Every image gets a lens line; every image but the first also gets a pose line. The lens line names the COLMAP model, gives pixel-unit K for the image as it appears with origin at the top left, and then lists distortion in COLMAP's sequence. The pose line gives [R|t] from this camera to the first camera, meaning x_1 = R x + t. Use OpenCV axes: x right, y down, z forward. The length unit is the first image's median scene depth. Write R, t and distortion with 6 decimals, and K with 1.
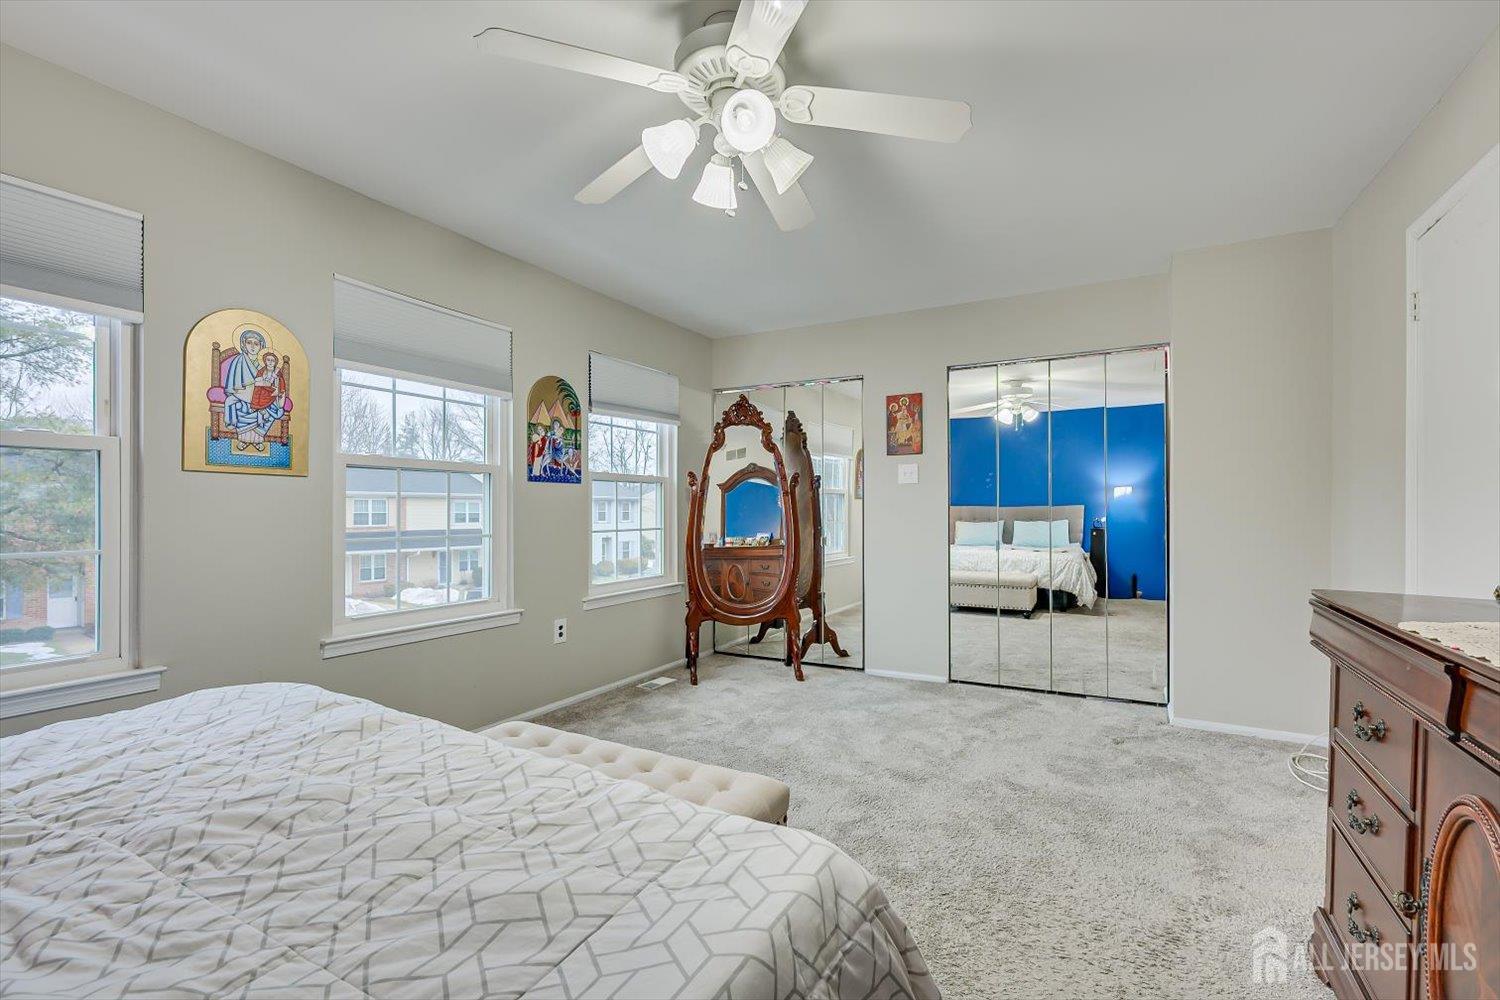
lens RADIAL K [[649.9, 0, 750.9], [0, 649.9, 509.8], [0, 0, 1]] dist [-0.003303, 0.001410]
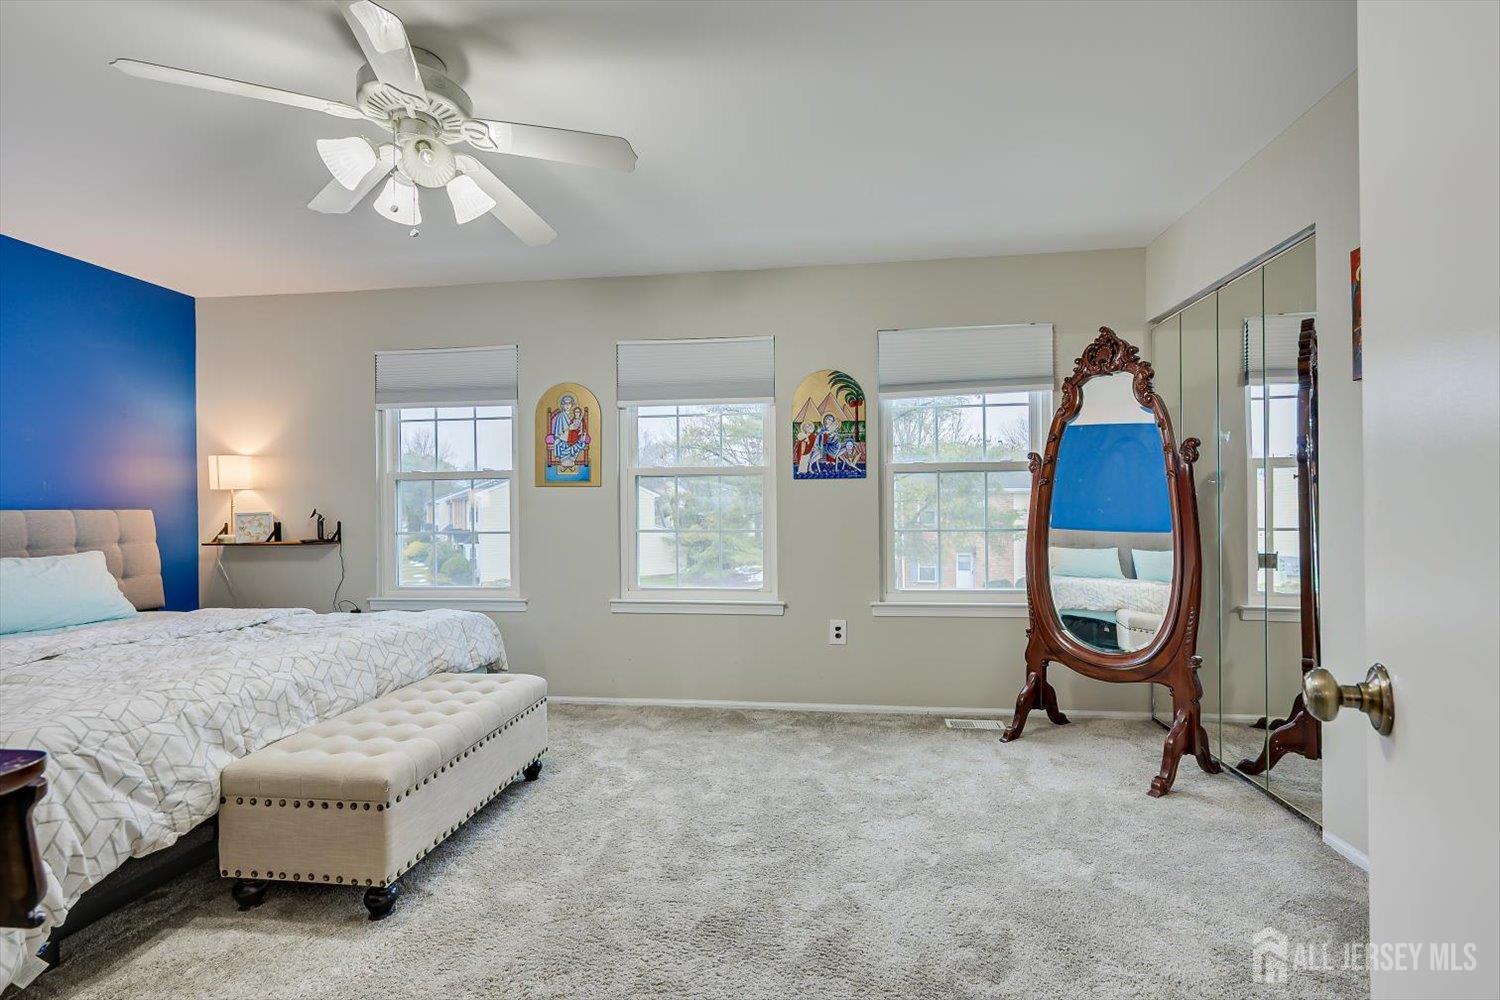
lens RADIAL K [[649.9, 0, 754.2], [0, 649.9, 502.8], [0, 0, 1]] dist [-0.003303, 0.001410]
pose [[0.390736, -0.014405, -0.920390, 0.559861], [0.009656, 0.999887, -0.011550, 0.004741], [0.920452, -0.004374, 0.390831, 0.520132]]
